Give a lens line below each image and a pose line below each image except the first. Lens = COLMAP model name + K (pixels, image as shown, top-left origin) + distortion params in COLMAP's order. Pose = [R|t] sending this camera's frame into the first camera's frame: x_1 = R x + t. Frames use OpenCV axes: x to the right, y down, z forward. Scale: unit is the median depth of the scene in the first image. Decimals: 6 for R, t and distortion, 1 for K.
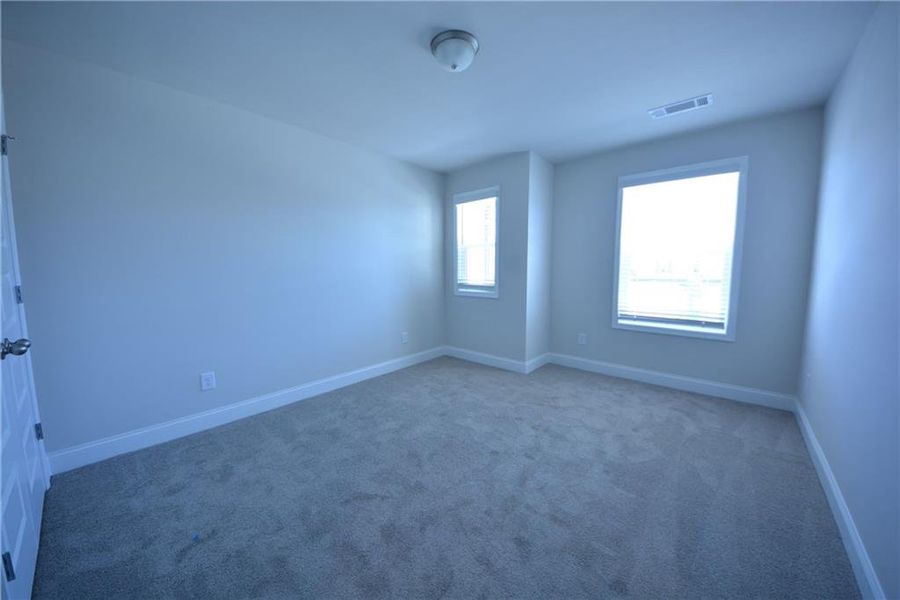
lens RADIAL K [[319.2, 0, 446.5], [0, 319.2, 301.1], [0, 0, 1]] dist [0.002345, -0.005570]
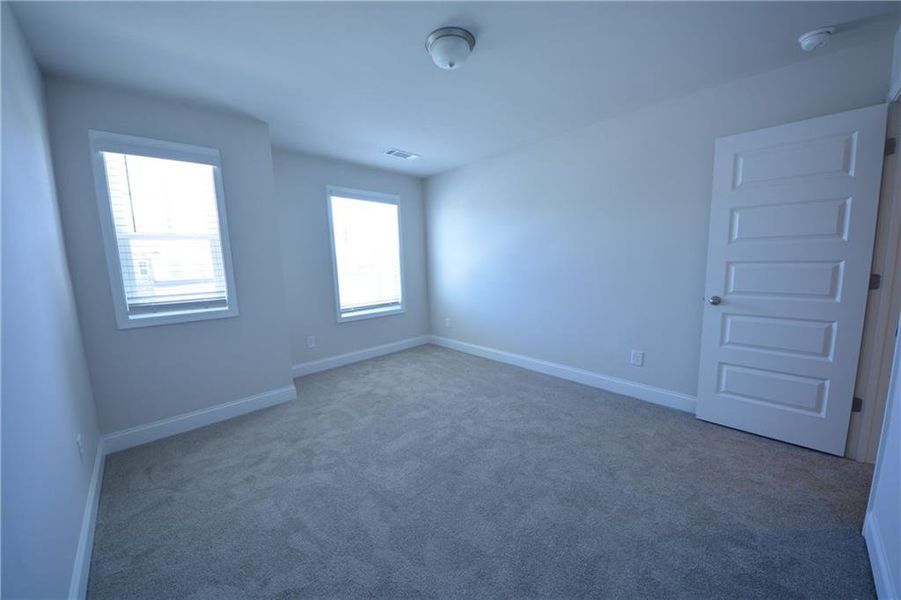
lens RADIAL K [[319.6, 0, 447.9], [0, 319.6, 300.0], [0, 0, 1]] dist [0.002345, -0.005570]
pose [[0.066417, -0.119814, 0.990572, -0.612179], [0.127838, 0.985604, 0.110642, -0.076141], [-0.989569, 0.119284, 0.080777, 0.601950]]
